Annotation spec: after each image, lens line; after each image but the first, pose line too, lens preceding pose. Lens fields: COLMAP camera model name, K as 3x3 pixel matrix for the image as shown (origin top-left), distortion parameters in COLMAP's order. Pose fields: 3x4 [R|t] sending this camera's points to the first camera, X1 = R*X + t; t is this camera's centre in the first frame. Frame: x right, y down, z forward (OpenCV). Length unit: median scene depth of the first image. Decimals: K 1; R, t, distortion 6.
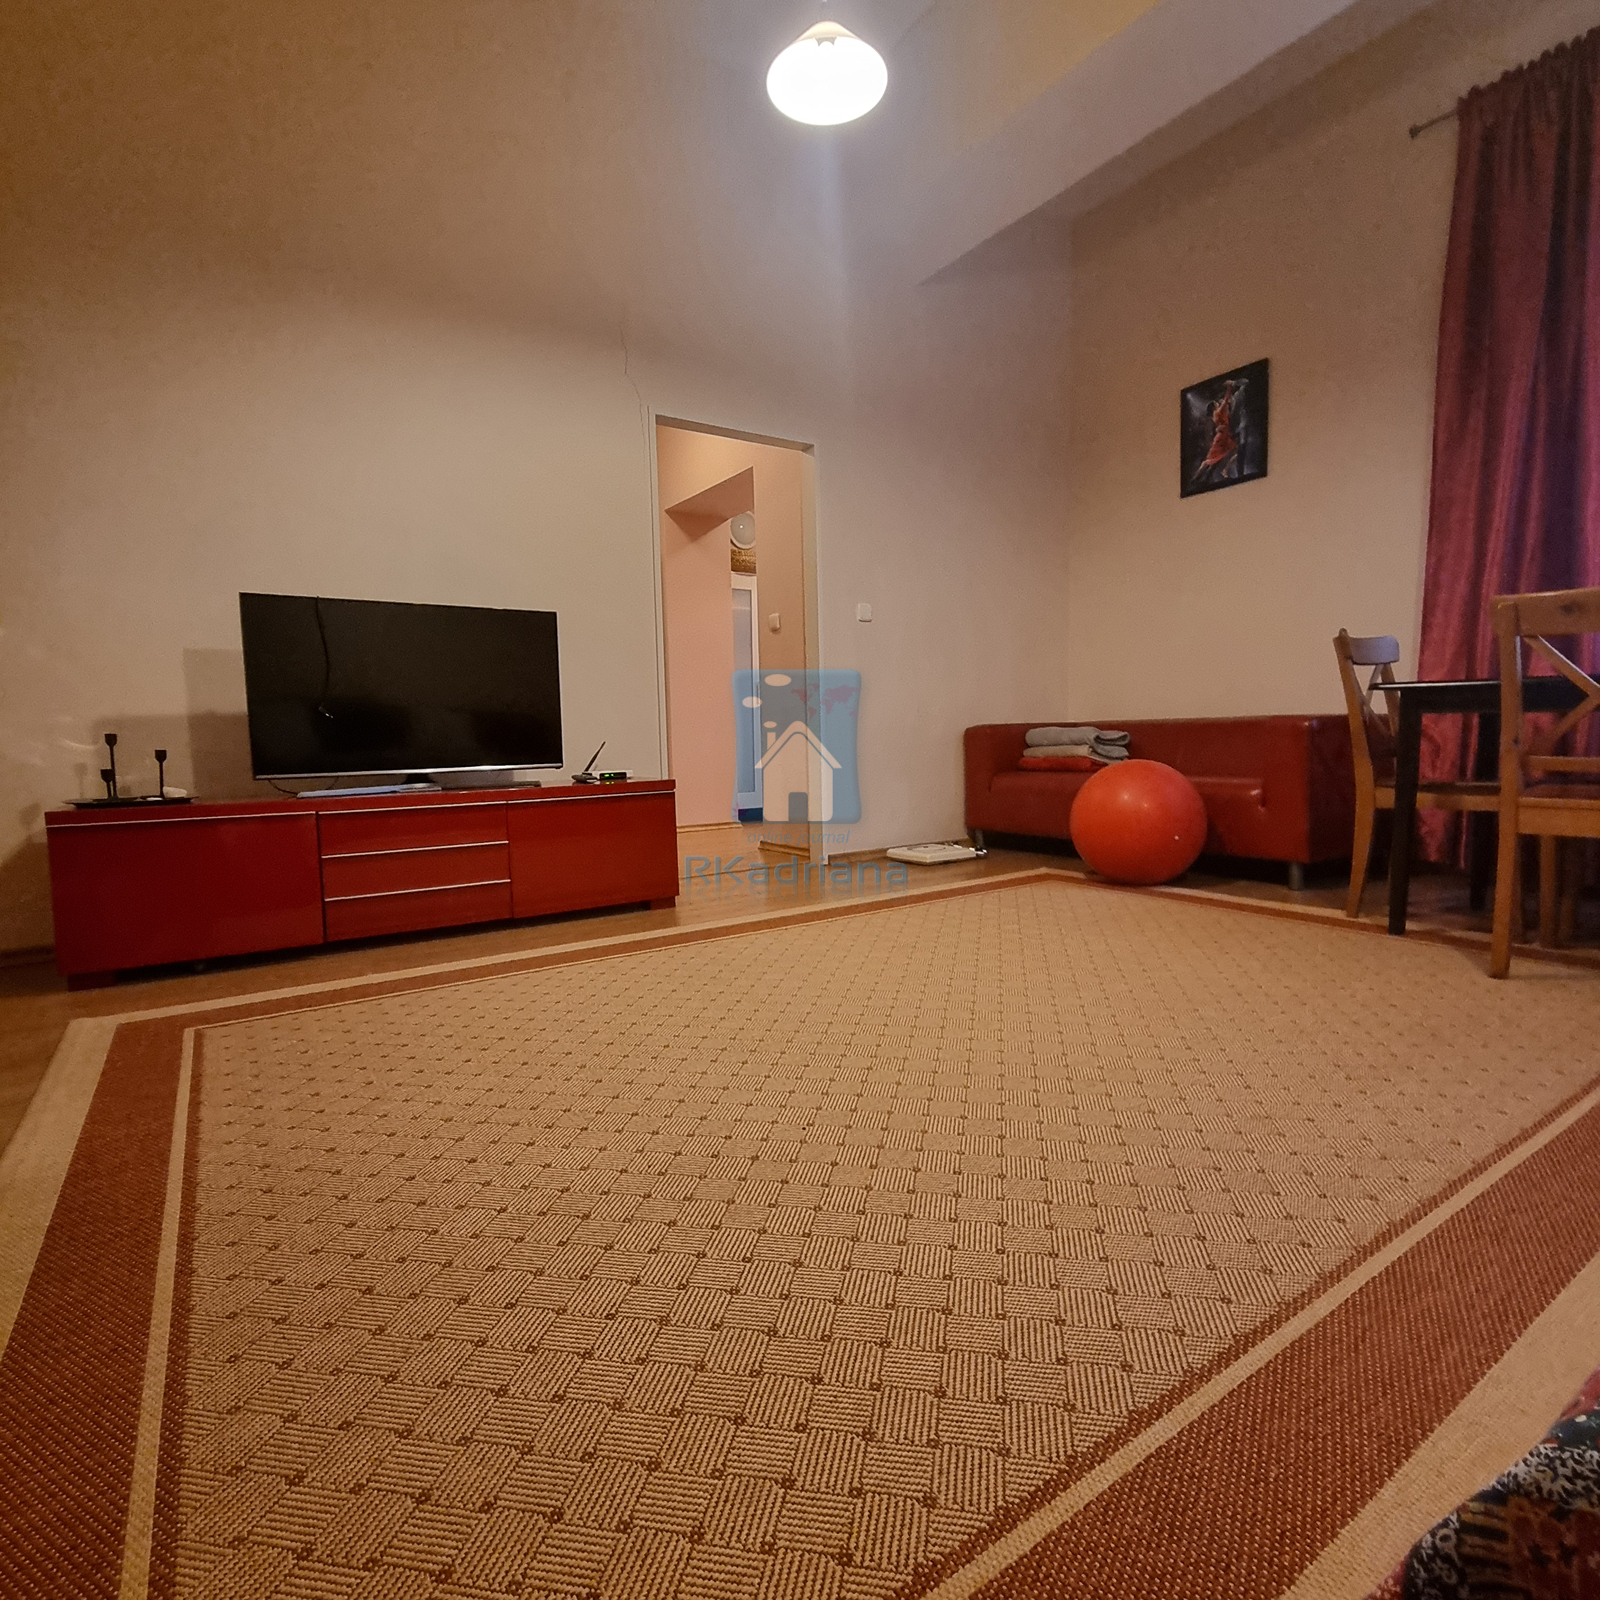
lens RADIAL K [[892.2, 0, 799.3], [0, 892.2, 796.5], [0, 0, 1]] dist [0.001948, -0.001731]
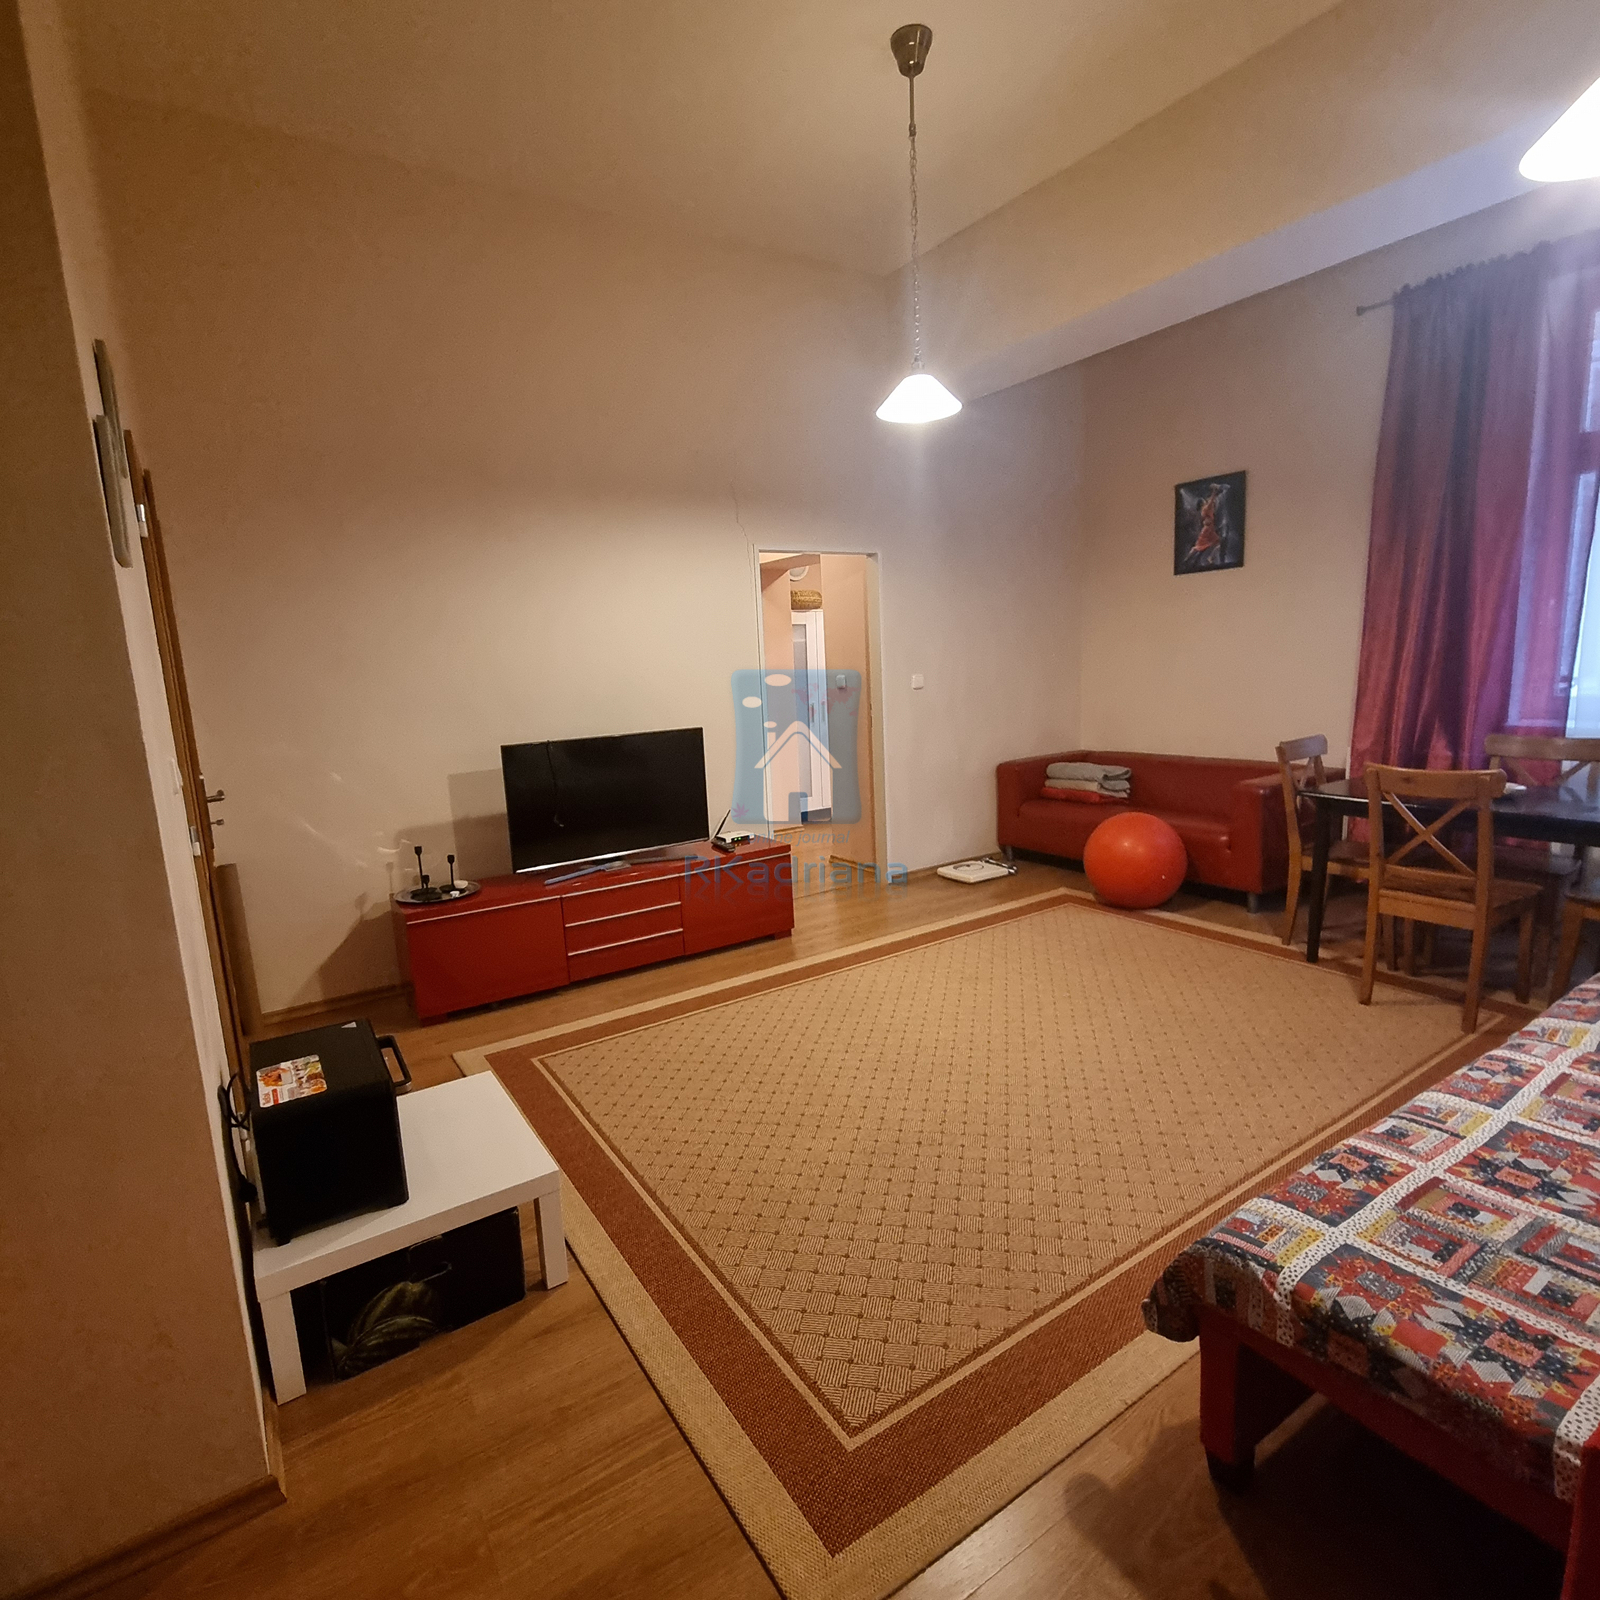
lens RADIAL K [[900.8, 0, 800.1], [0, 900.8, 796.4], [0, 0, 1]] dist [0.001861, 0.001425]
pose [[0.999723, -0.022874, -0.005545, -0.106651], [0.023256, 0.996263, 0.083176, -0.189098], [0.003622, -0.083282, 0.996519, -0.323393]]
